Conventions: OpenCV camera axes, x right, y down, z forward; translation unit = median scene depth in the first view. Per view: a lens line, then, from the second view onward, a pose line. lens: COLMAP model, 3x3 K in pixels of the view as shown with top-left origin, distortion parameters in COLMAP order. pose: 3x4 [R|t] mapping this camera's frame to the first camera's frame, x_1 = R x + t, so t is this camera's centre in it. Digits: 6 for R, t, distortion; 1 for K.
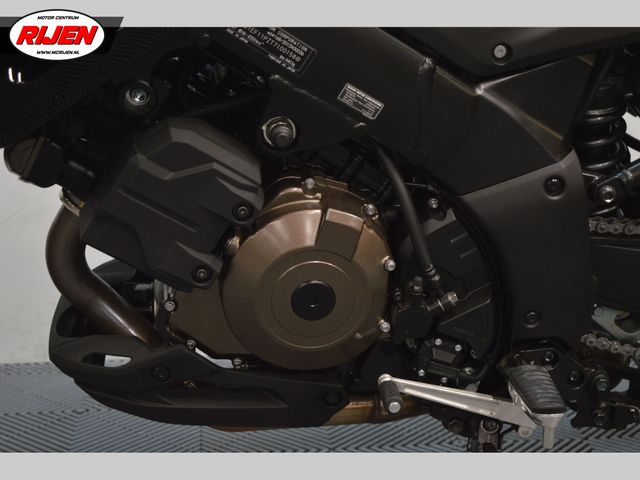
lens RADIAL K [[1140.4, 0, 320.0], [0, 1140.4, 240.0], [0, 0, 1]] dist [0.014260, 0.029581]
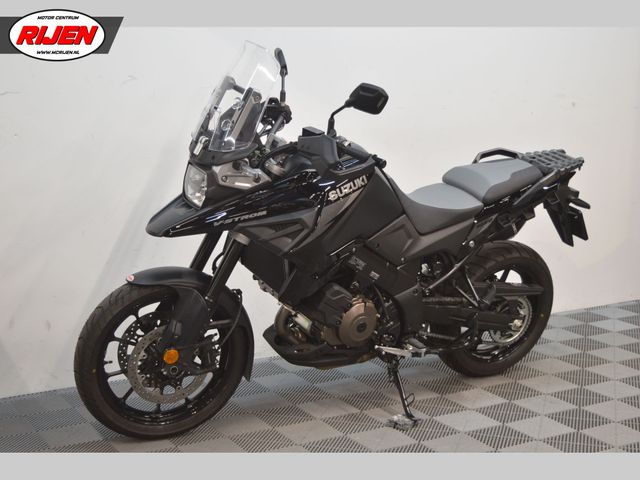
lens RADIAL K [[1054.0, 0, 320.0], [0, 1054.0, 240.0], [0, 0, 1]] dist [-0.009659, 0.018363]
pose [[0.912342, -0.065614, 0.404137, -1.521169], [0.082131, 0.996341, -0.023650, -0.163445], [-0.401106, 0.054769, 0.914393, -2.151210]]
